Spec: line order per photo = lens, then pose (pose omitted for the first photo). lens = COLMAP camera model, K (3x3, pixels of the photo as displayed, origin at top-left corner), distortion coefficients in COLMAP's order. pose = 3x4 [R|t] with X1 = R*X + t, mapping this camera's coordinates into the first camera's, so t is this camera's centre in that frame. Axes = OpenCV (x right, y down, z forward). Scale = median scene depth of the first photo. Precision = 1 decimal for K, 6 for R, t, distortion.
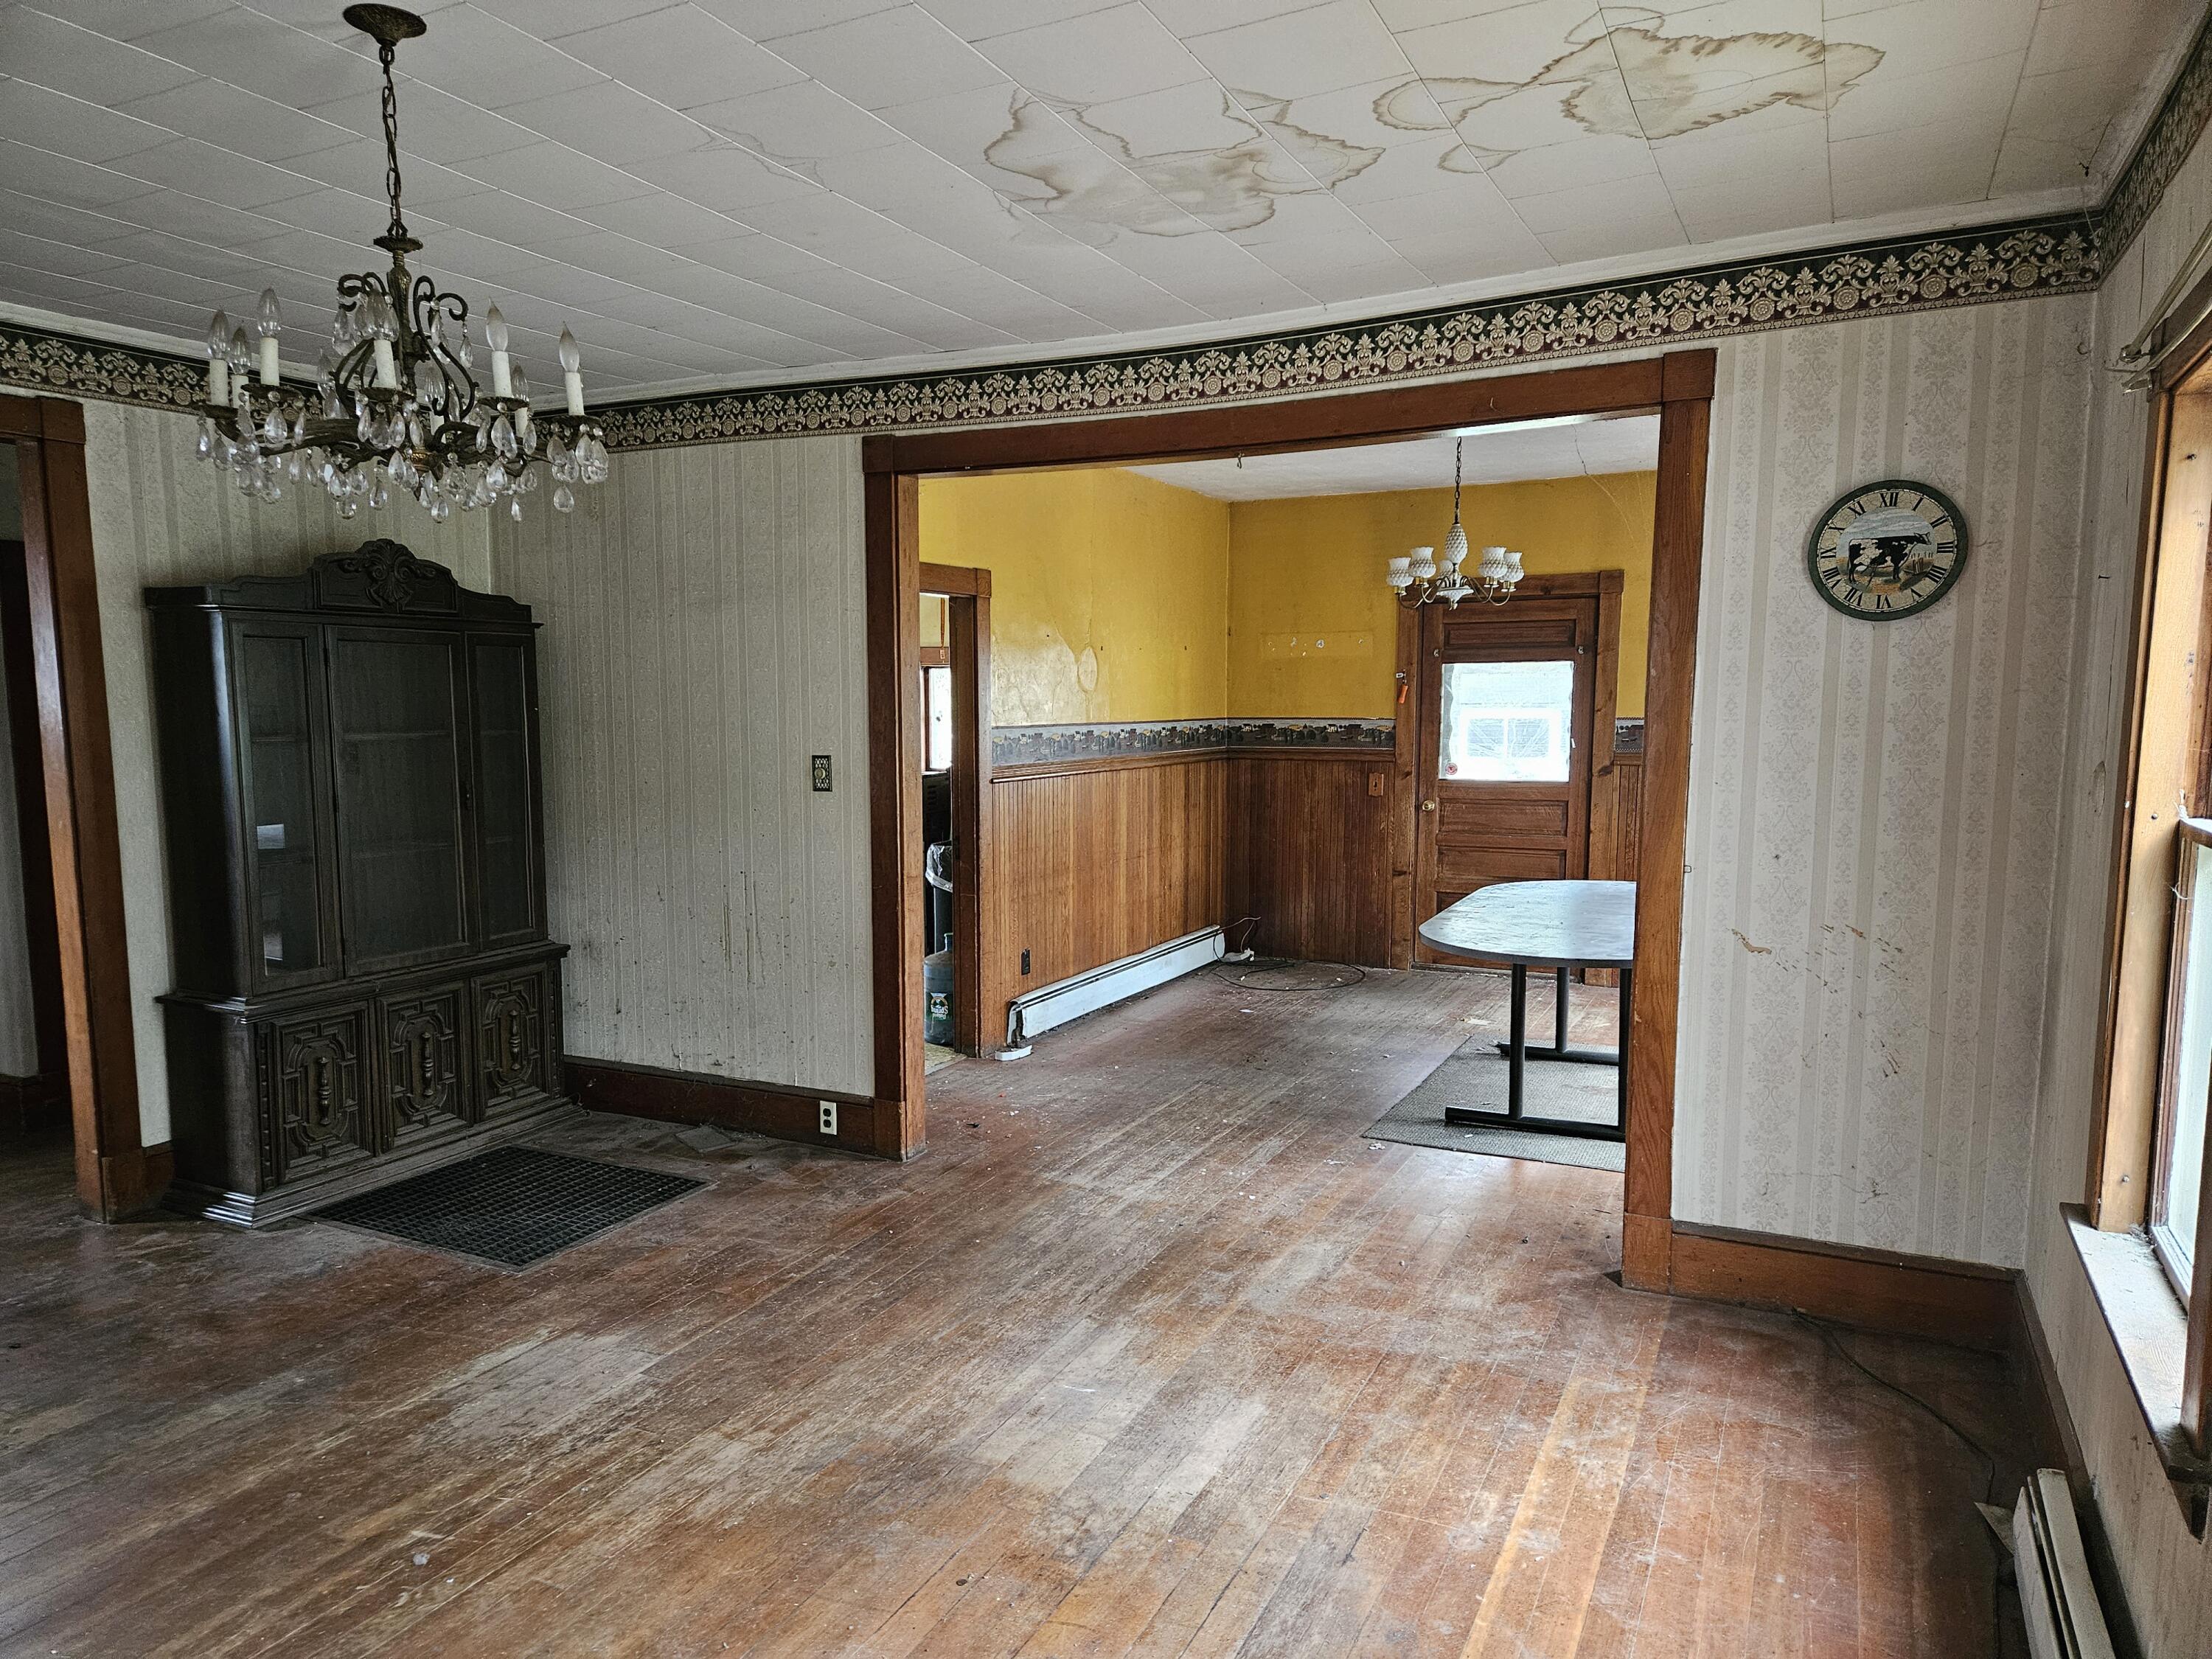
lens RADIAL K [[1465.5, 0, 1081.9], [0, 1465.5, 851.8], [0, 0, 1]] dist [0.082472, -0.069719]
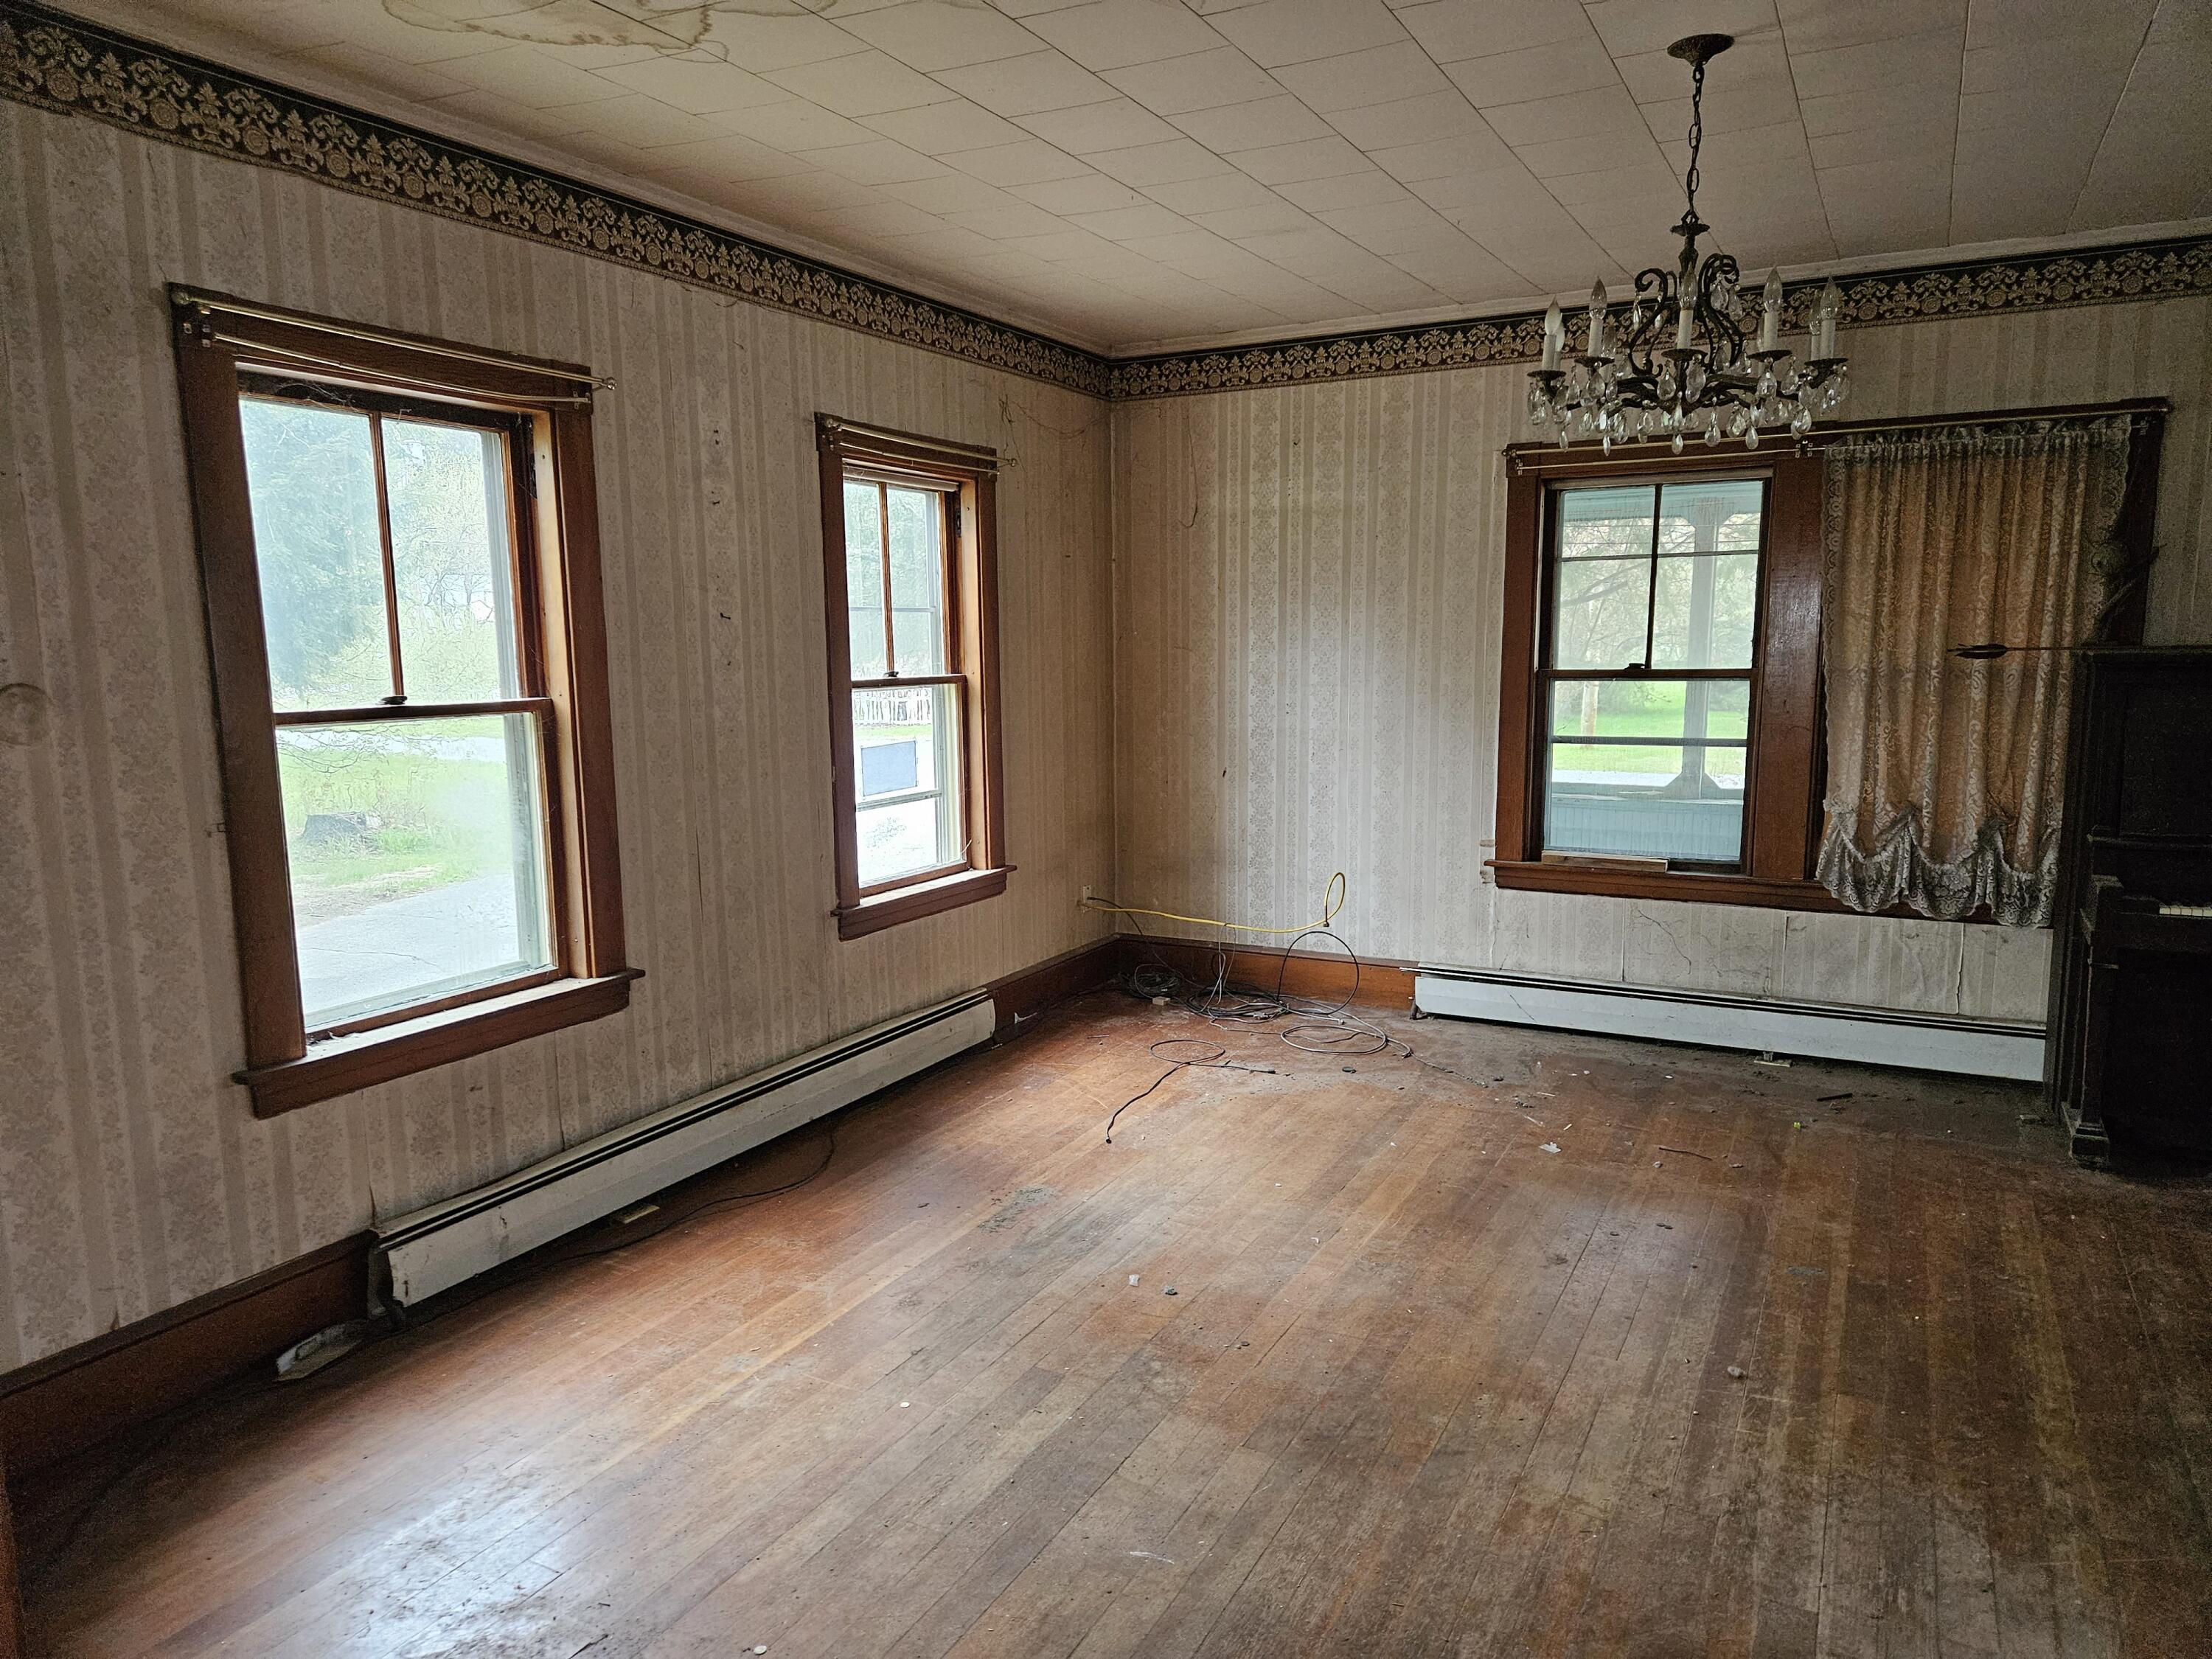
lens RADIAL K [[1465.5, 0, 1109.8], [0, 1465.5, 841.9], [0, 0, 1]] dist [0.082472, -0.069719]
pose [[-0.999818, 0.007942, 0.017337, 0.002026], [0.011952, 0.969412, 0.245149, -0.091401], [-0.014860, 0.245312, -0.969330, 0.953319]]
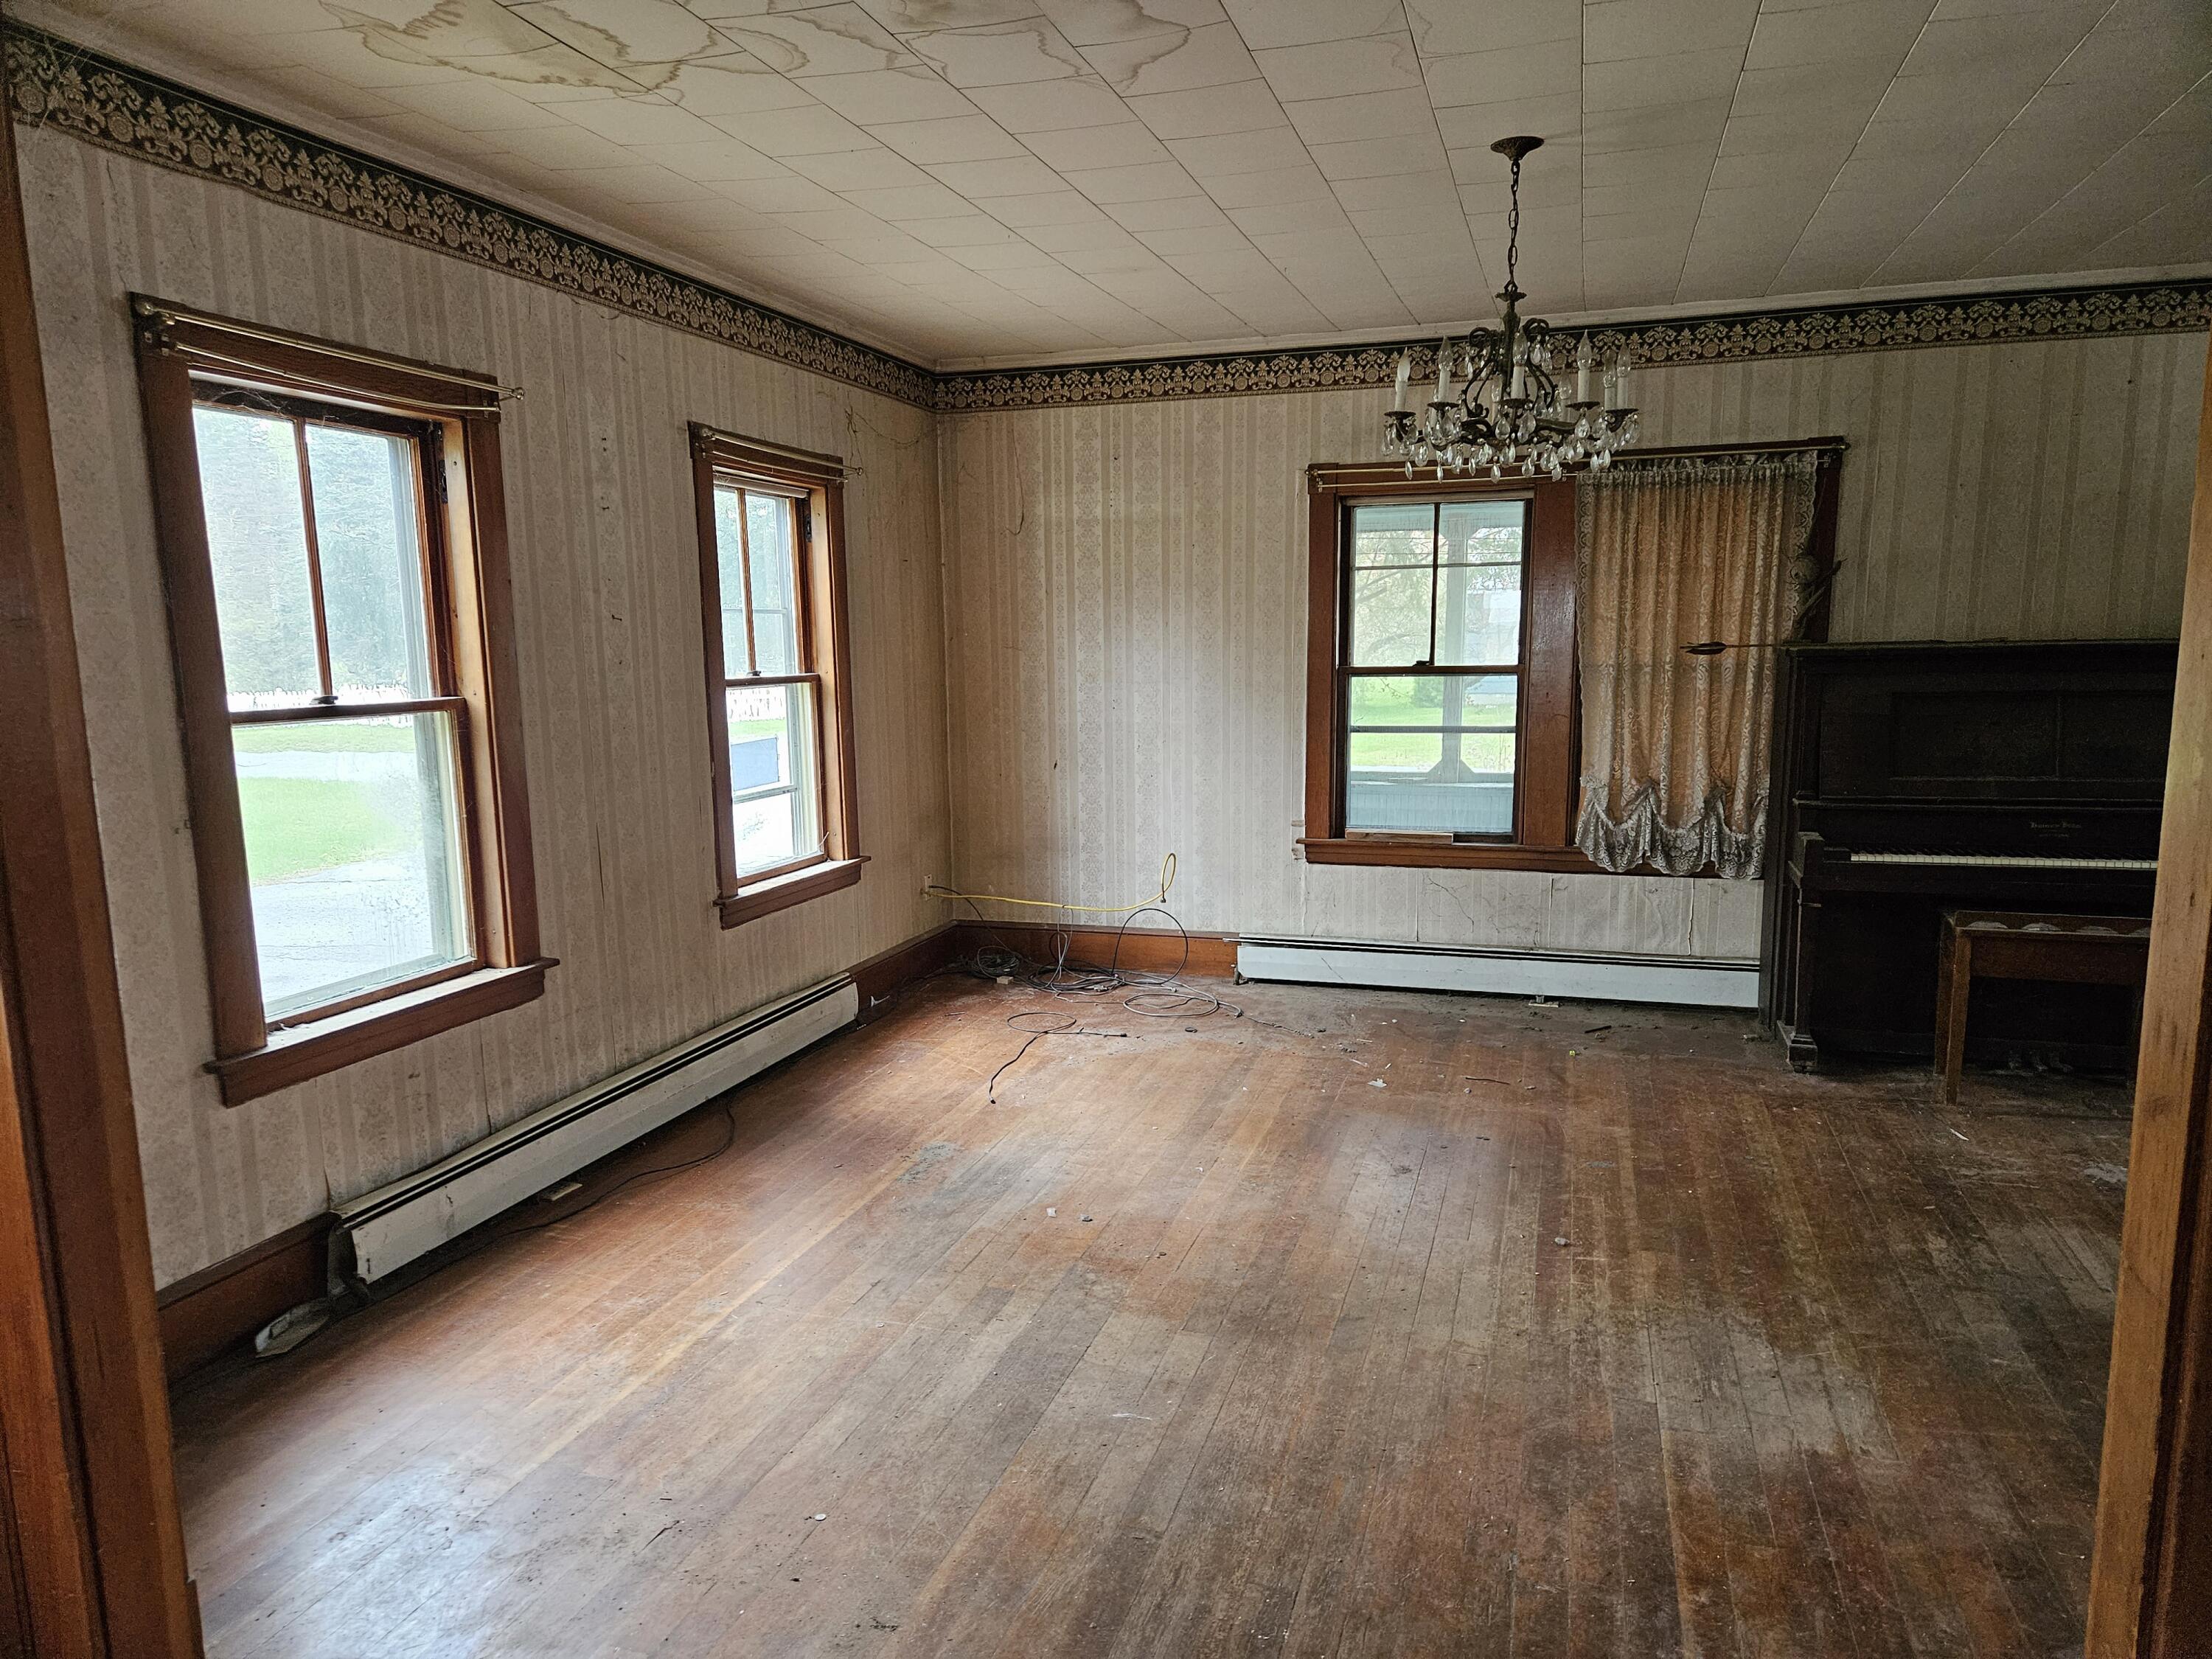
lens RADIAL K [[1465.5, 0, 1109.1], [0, 1465.5, 861.9], [0, 0, 1]] dist [0.082472, -0.069719]
pose [[-0.986303, 0.037899, -0.160532, 0.080442], [-0.004716, 0.966367, 0.257122, -0.098423], [0.164877, 0.254358, -0.952952, 1.018937]]
